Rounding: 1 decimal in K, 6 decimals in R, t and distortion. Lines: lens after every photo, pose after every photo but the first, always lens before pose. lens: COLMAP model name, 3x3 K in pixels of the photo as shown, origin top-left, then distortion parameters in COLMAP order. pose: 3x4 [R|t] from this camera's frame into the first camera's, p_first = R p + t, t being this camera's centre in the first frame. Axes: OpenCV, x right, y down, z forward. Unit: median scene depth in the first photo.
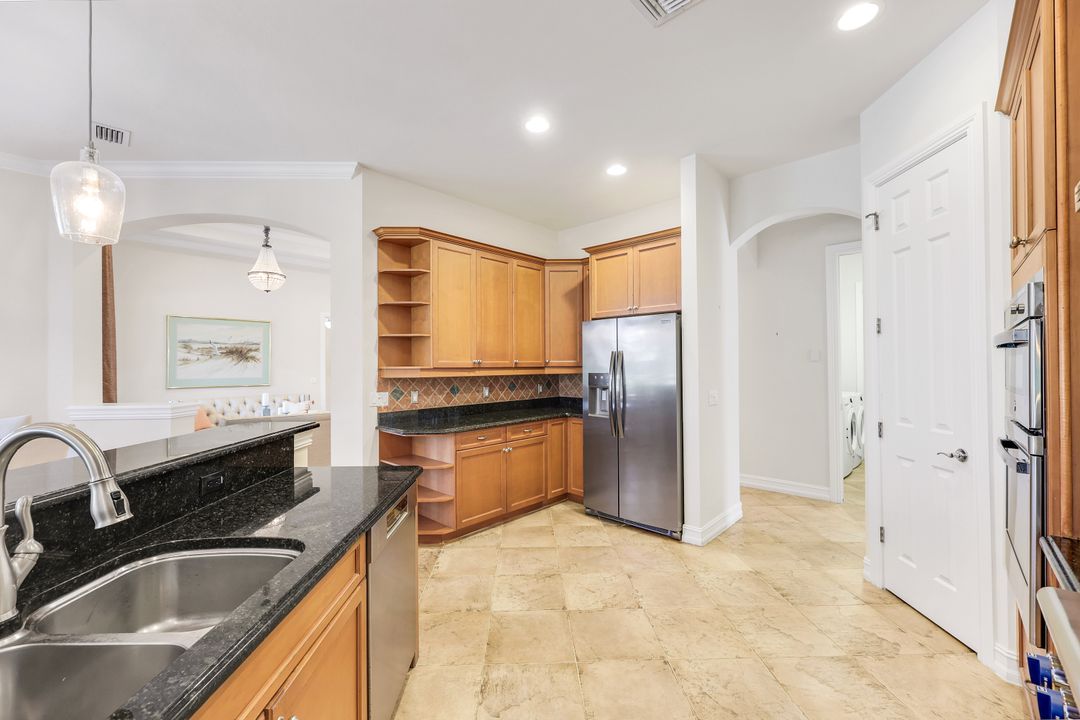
lens RADIAL K [[436.1, 0, 540.0], [0, 436.1, 360.0], [0, 0, 1]] dist [0.001262, -0.000147]
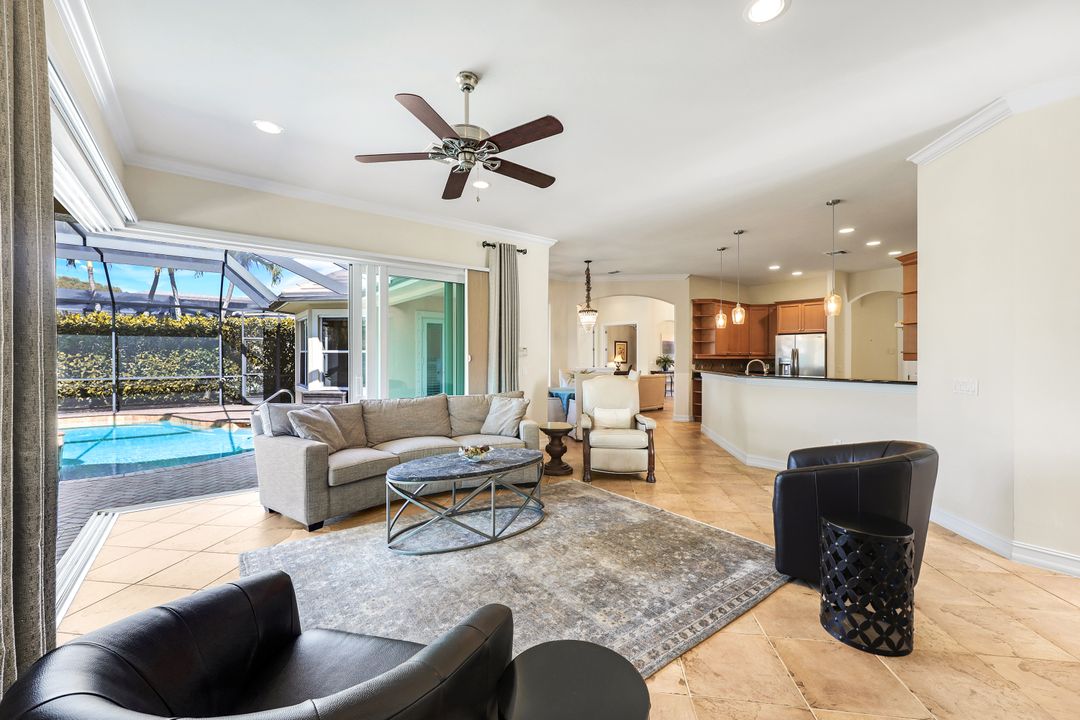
lens RADIAL K [[436.1, 0, 540.0], [0, 436.1, 360.0], [0, 0, 1]] dist [0.001262, -0.000147]
pose [[0.986382, 0.008860, -0.164233, -0.798948], [-0.006765, 0.999888, 0.013315, 0.020482], [0.164333, -0.012023, 0.986332, -1.558509]]
